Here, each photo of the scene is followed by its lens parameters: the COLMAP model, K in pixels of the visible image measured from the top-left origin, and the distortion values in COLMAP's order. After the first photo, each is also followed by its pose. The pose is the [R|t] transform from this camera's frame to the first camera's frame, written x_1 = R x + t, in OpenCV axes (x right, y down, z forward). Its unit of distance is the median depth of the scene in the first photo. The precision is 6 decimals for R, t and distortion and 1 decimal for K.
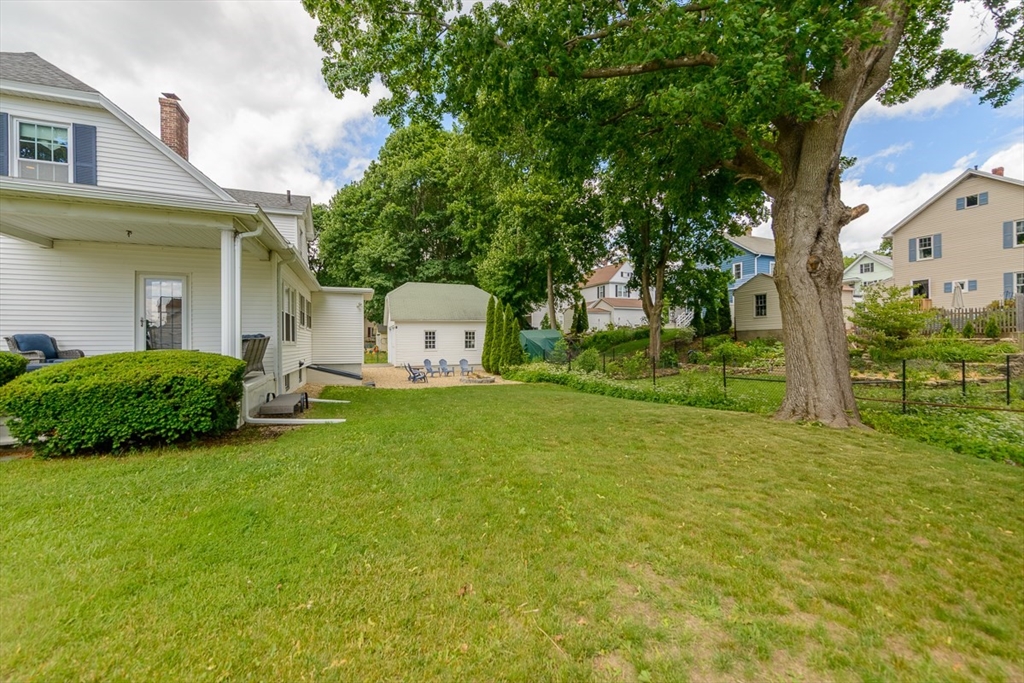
lens RADIAL K [[411.3, 0, 510.1], [0, 411.3, 344.5], [0, 0, 1]] dist [0.000416, -0.000113]
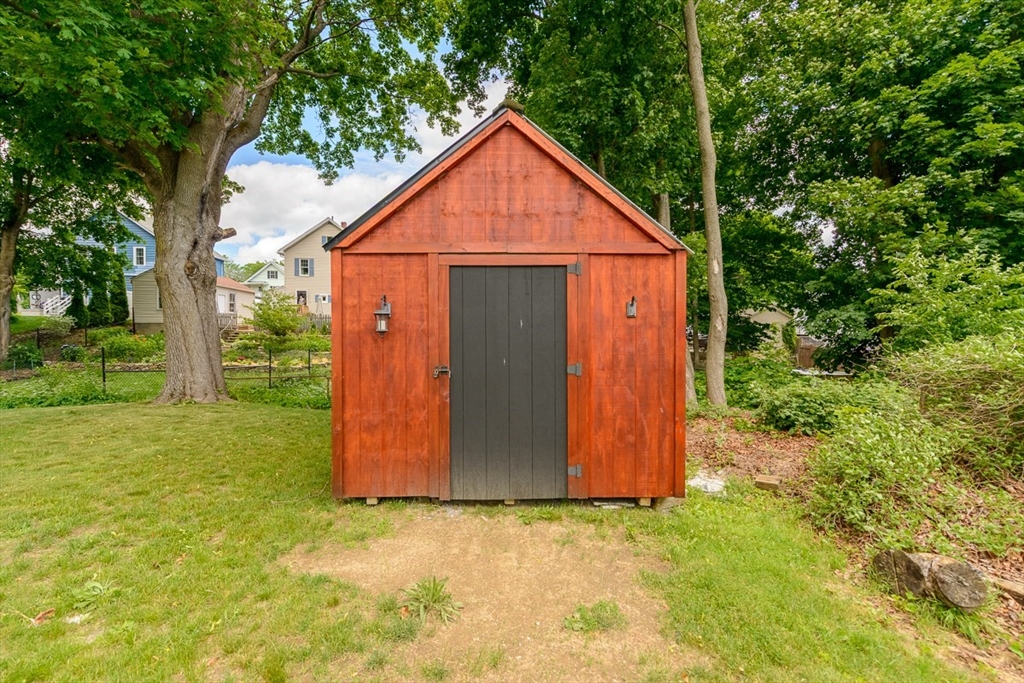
lens RADIAL K [[411.3, 0, 510.1], [0, 411.3, 344.5], [0, 0, 1]] dist [0.000416, -0.000113]
pose [[0.338935, -0.004061, 0.940801, -0.034549], [-0.006347, 0.999958, 0.006603, 0.005436], [-0.940789, -0.008209, 0.338895, -0.146527]]
